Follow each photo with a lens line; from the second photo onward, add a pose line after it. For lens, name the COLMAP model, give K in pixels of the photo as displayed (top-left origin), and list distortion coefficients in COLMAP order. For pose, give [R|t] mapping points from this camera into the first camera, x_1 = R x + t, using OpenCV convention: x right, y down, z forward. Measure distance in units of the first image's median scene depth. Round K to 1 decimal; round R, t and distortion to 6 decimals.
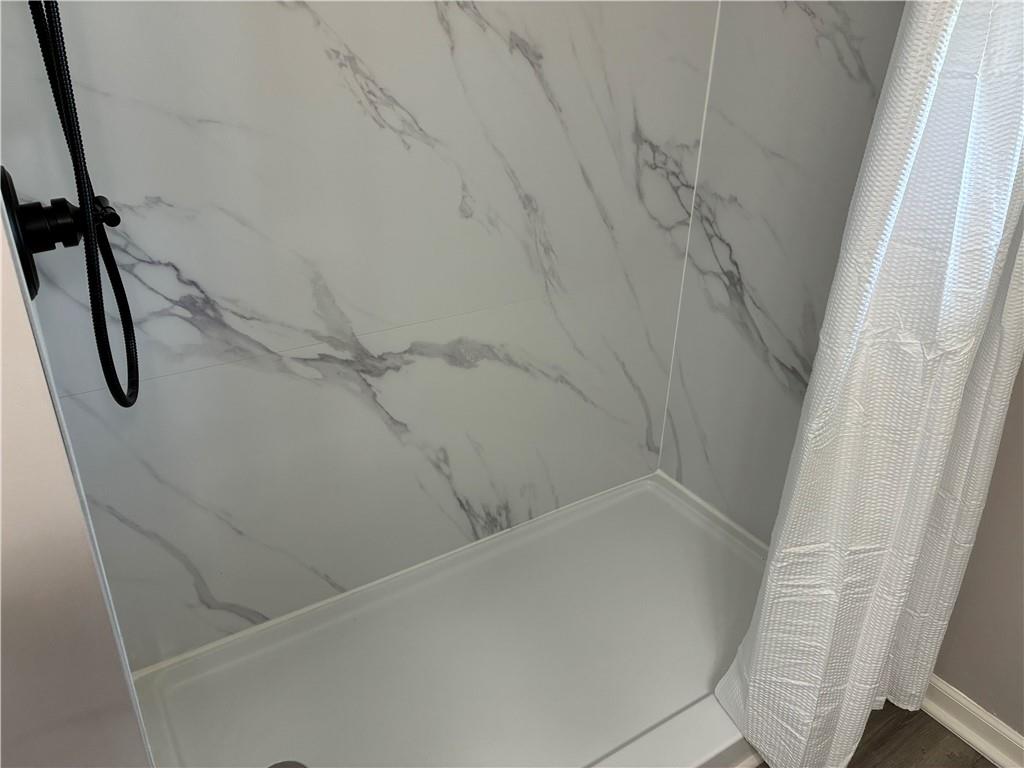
lens RADIAL K [[783.2, 0, 515.6], [0, 783.2, 387.2], [0, 0, 1]] dist [0.046844, -0.055009]
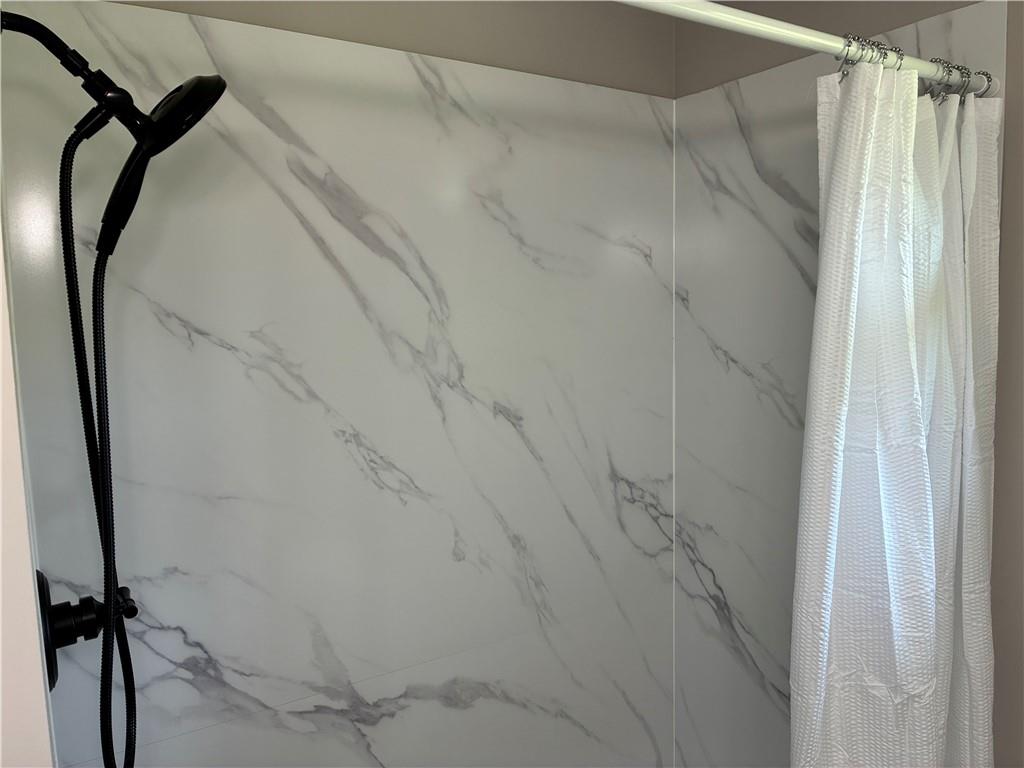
lens RADIAL K [[783.2, 0, 519.3], [0, 783.2, 387.5], [0, 0, 1]] dist [0.046844, -0.055009]
pose [[0.998993, -0.044653, -0.004394, 0.038260], [0.040080, 0.932107, -0.359959, -0.050605], [0.020169, 0.359421, 0.932958, -0.095885]]
